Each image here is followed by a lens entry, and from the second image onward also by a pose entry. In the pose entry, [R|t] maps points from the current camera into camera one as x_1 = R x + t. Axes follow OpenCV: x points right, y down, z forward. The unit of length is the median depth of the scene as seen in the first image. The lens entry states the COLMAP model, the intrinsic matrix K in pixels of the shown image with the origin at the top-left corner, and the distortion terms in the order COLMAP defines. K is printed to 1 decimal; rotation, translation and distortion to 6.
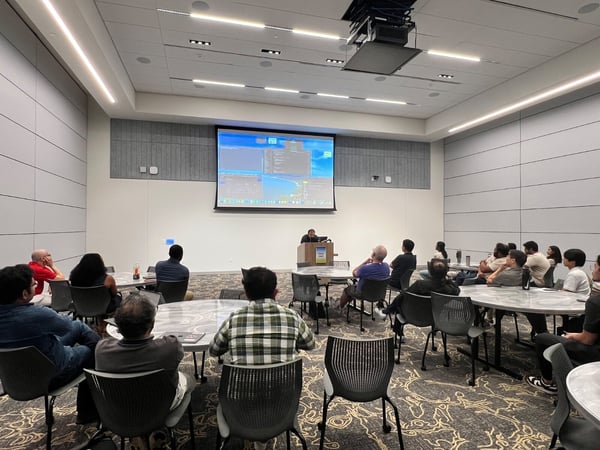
lens RADIAL K [[354.5, 0, 296.7], [0, 354.5, 225.8], [0, 0, 1]] dist [-0.003408, 0.000257]
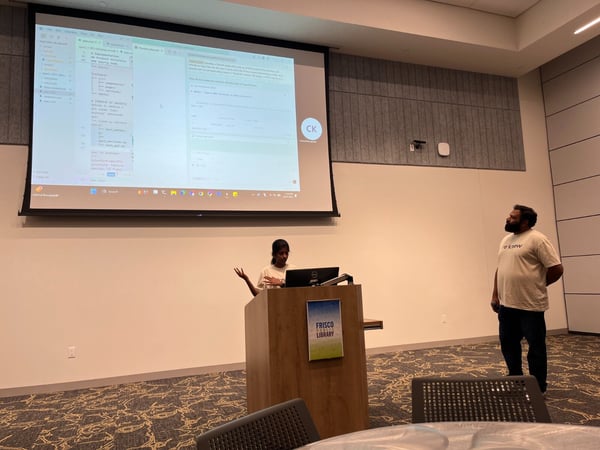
lens RADIAL K [[453.8, 0, 299.1], [0, 453.8, 228.4], [0, 0, 1]] dist [0.079487, -0.108102]
pose [[0.995276, -0.037961, 0.089353, 0.013785], [0.047363, 0.993283, -0.105577, 0.030892], [-0.084745, 0.109310, 0.990389, 0.496586]]
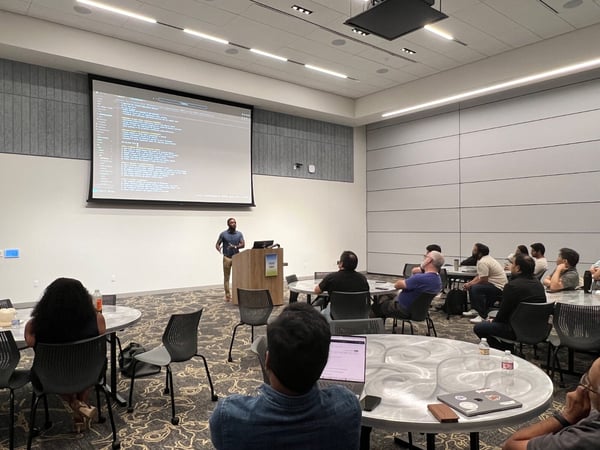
lens RADIAL K [[449.5, 0, 297.4], [0, 449.5, 226.4], [0, 0, 1]] dist [-0.005512, -0.001697]
pose [[0.917892, -0.005329, 0.396794, -0.204885], [0.006006, 0.999982, -0.000463, 0.001248], [-0.396785, 0.002808, 0.917907, 0.084830]]
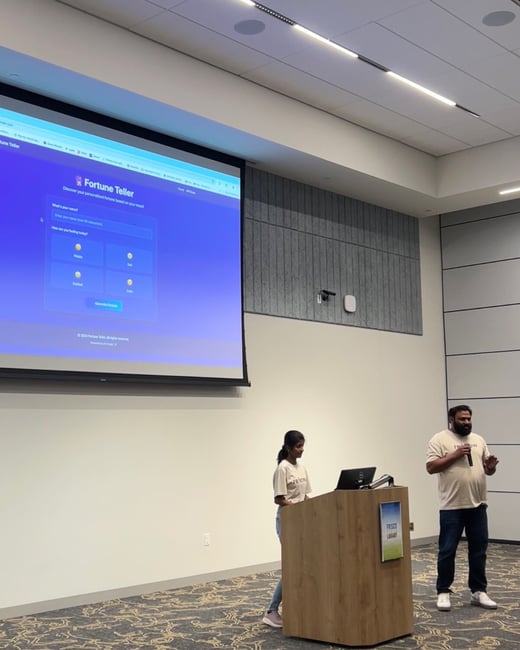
lens RADIAL K [[892.6, 0, 259.6], [0, 892.6, 310.0], [0, 0, 1]] dist [0.200487, -0.532255]
pose [[0.850674, 0.059898, 0.522270, -0.347670], [0.013095, 0.990765, -0.134958, -0.000549], [-0.525530, 0.121645, 0.842033, 0.312345]]
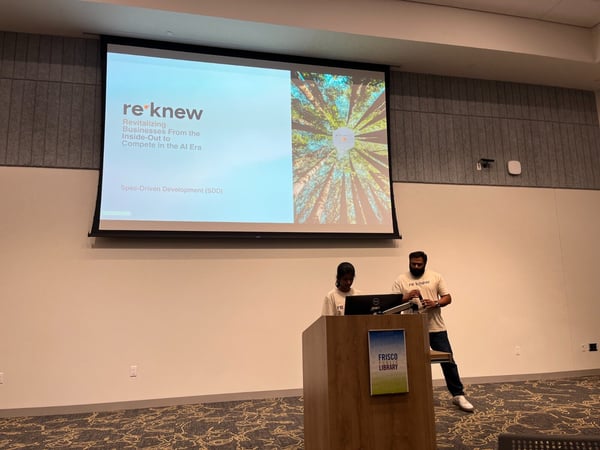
lens RADIAL K [[453.8, 0, 299.1], [0, 453.8, 228.4], [0, 0, 1]] dist [0.079487, -0.108102]
pose [[0.998915, -0.030946, -0.034805, 0.012952], [0.025212, 0.987662, -0.154556, 0.027464], [0.039159, 0.153511, 0.987371, 0.508887]]
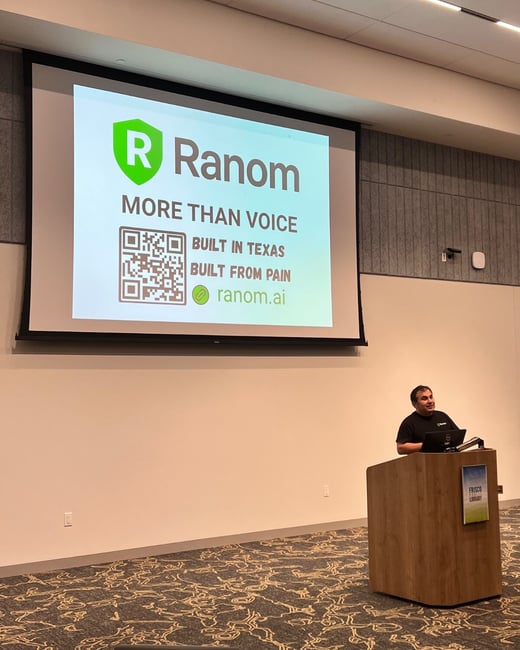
lens RADIAL K [[841.9, 0, 262.9], [0, 841.9, 309.2], [0, 0, 1]] dist [0.173744, -0.425655]
pose [[0.945210, 0.015531, 0.326093, -0.267916], [0.013010, 0.996282, -0.085159, -0.010681], [-0.326204, 0.084735, 0.941494, 0.294141]]
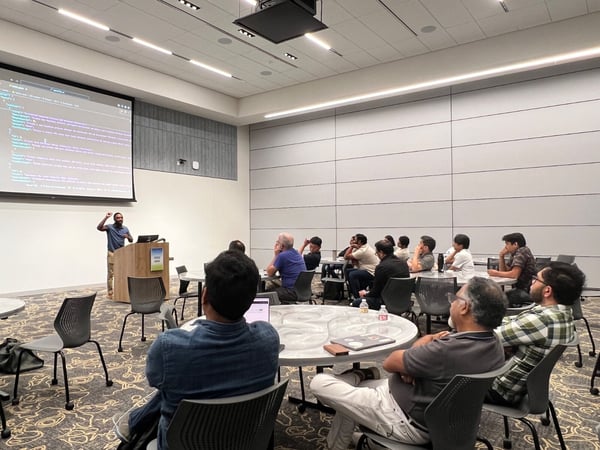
lens RADIAL K [[449.5, 0, 297.4], [0, 449.5, 226.4], [0, 0, 1]] dist [-0.005512, -0.001697]
pose [[0.780805, -0.004691, 0.624757, -0.228274], [0.008727, 0.999956, -0.003398, 0.015649], [-0.624713, 0.008106, 0.780812, 0.069925]]
